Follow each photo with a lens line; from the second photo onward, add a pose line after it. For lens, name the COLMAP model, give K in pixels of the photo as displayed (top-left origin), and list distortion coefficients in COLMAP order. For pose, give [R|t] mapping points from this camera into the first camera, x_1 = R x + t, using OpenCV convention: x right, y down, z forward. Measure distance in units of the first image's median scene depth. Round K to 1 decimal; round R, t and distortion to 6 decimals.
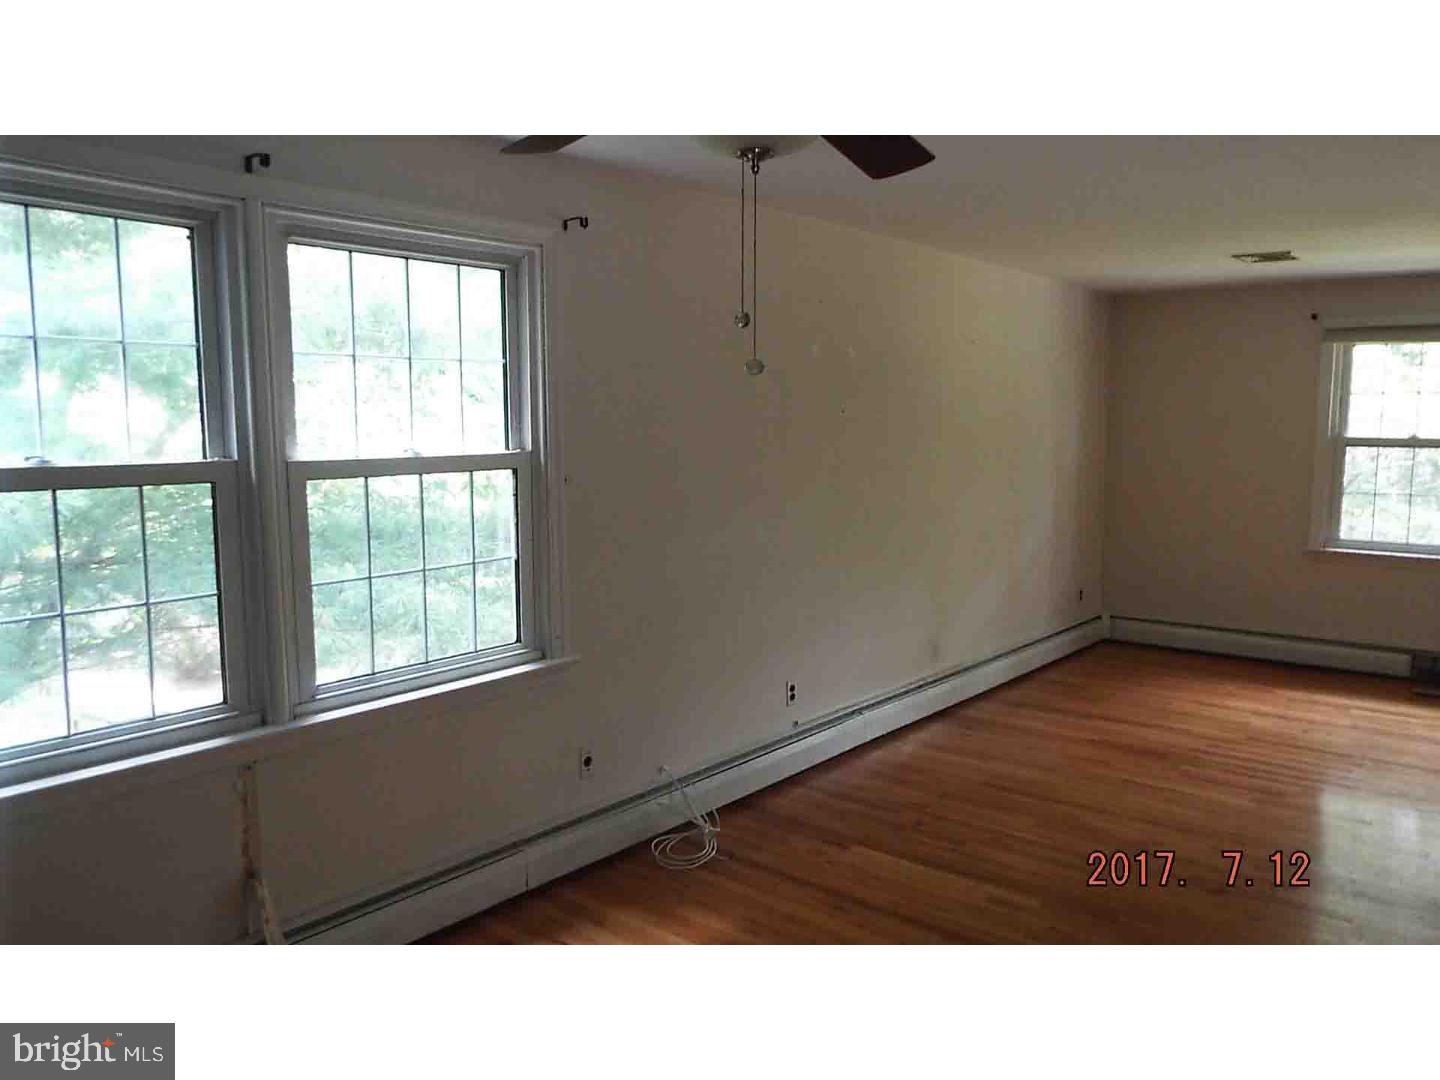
lens RADIAL K [[1043.0, 0, 717.9], [0, 1043.0, 547.8], [0, 0, 1]] dist [-0.025693, 0.007036]
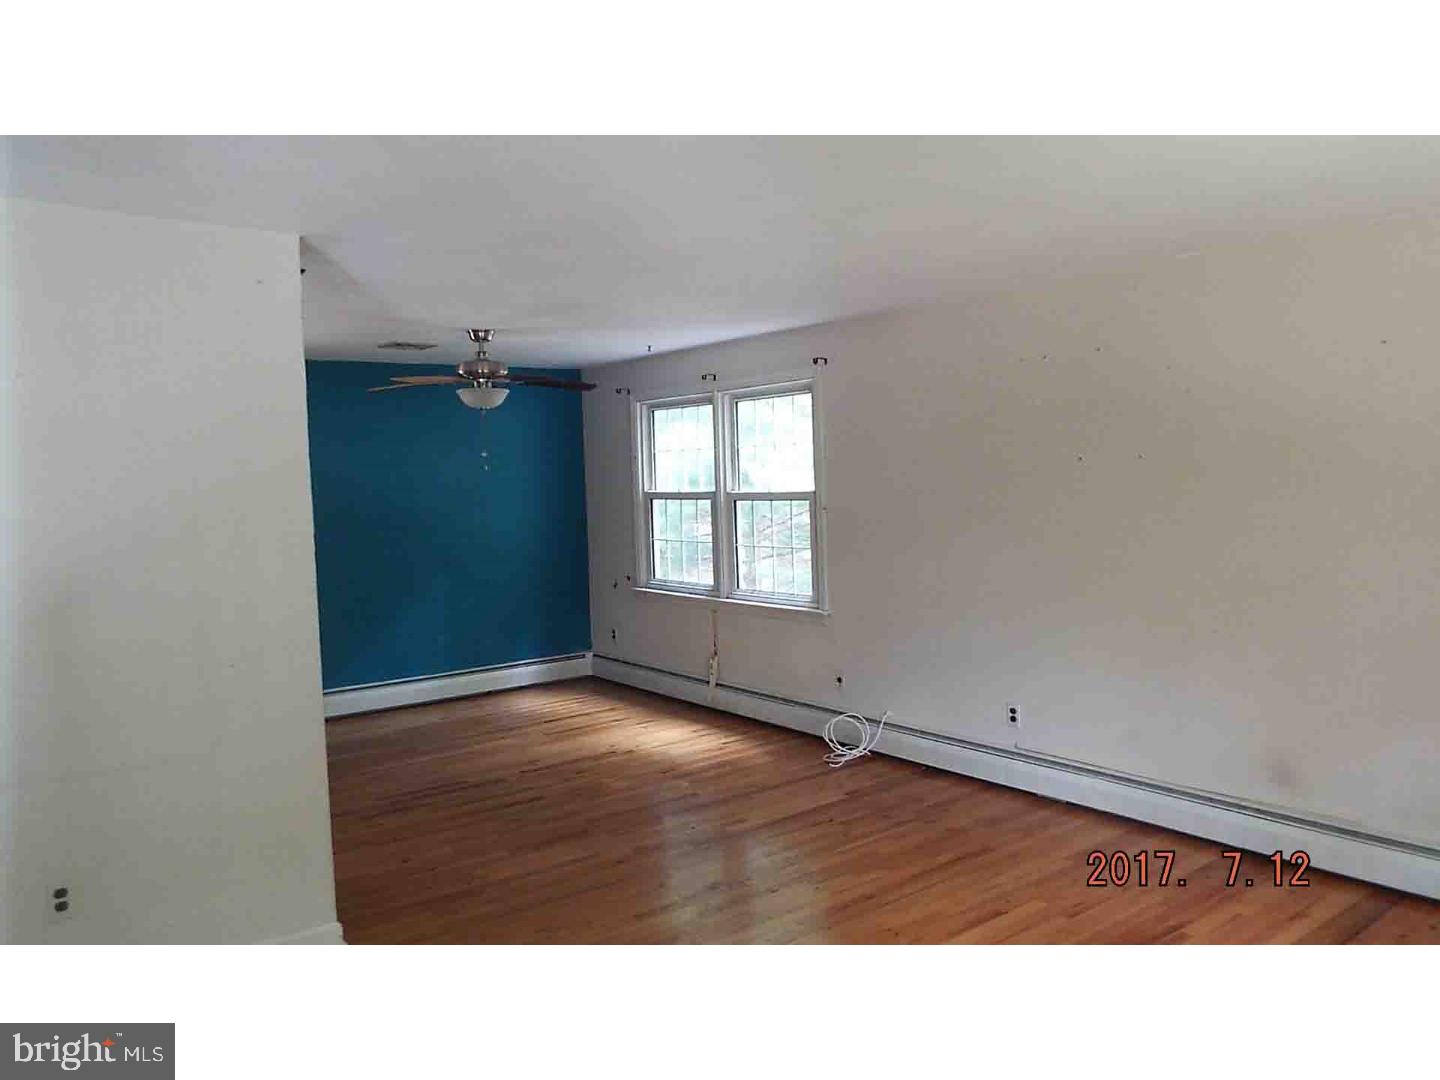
lens RADIAL K [[1043.0, 0, 722.7], [0, 1043.0, 532.8], [0, 0, 1]] dist [-0.025693, 0.007036]
pose [[-0.231044, 0.058121, -0.971206, 1.659952], [-0.086836, 0.992999, 0.080083, -0.154629], [0.969061, 0.102838, -0.224379, 1.298484]]
